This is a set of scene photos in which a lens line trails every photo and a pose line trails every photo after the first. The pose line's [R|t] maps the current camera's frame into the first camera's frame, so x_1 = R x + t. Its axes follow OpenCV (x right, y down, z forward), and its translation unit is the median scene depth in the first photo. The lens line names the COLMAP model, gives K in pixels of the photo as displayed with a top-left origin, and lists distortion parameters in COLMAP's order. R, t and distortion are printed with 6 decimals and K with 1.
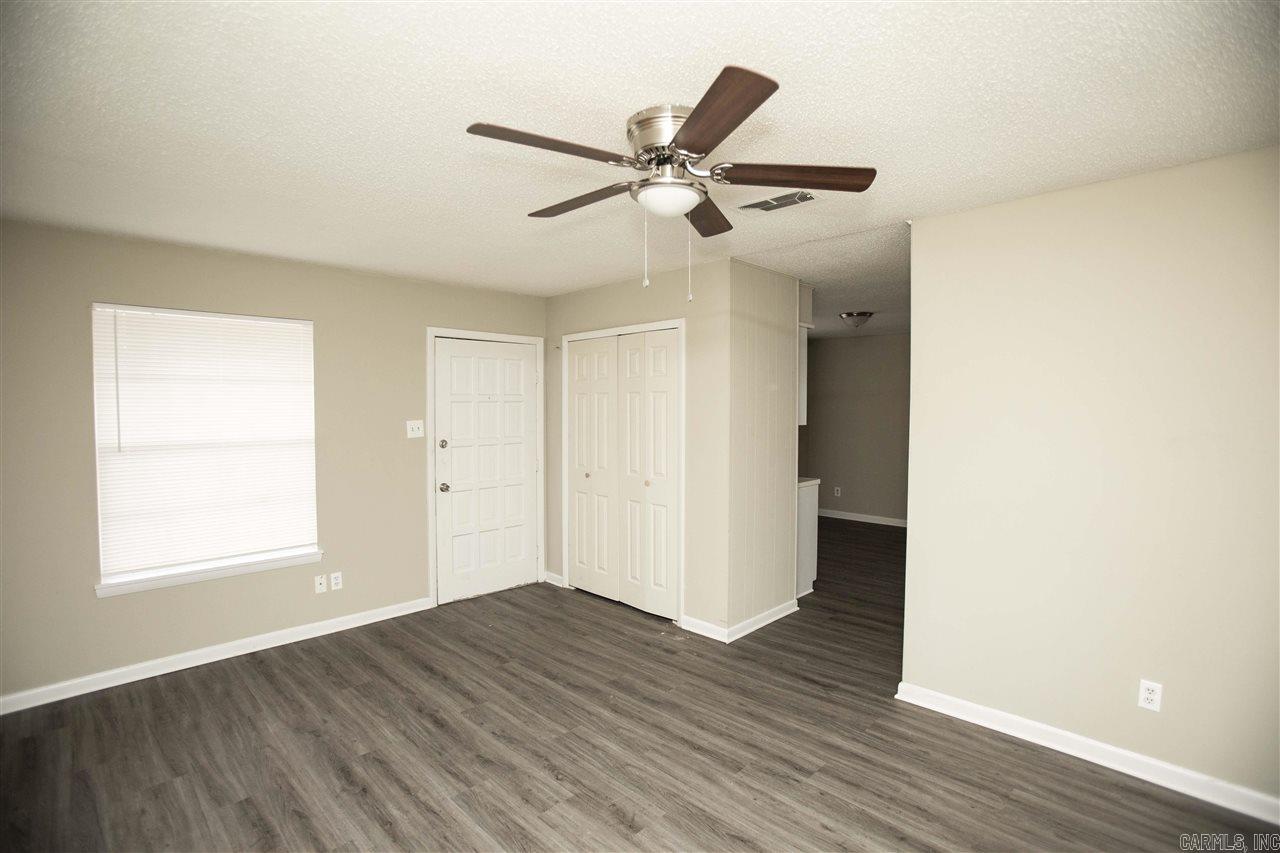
lens RADIAL K [[611.1, 0, 638.9], [0, 611.1, 417.2], [0, 0, 1]] dist [0.000998, 0.000398]
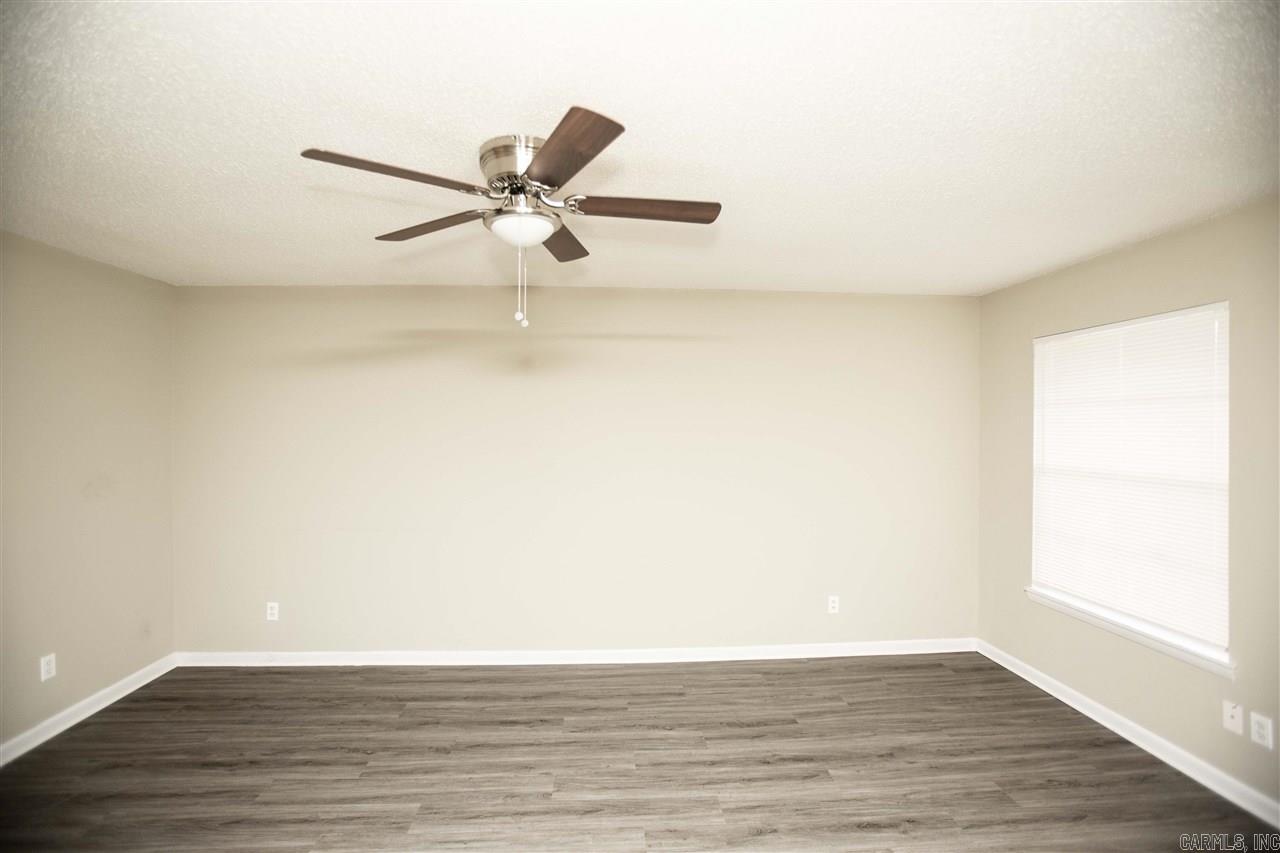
lens RADIAL K [[611.1, 0, 641.0], [0, 611.1, 430.9], [0, 0, 1]] dist [0.000998, 0.000398]
pose [[-0.662132, 0.007419, -0.749351, 0.456539], [-0.011745, 0.999725, 0.020276, -0.034526], [0.749295, 0.022227, -0.661863, 1.241716]]
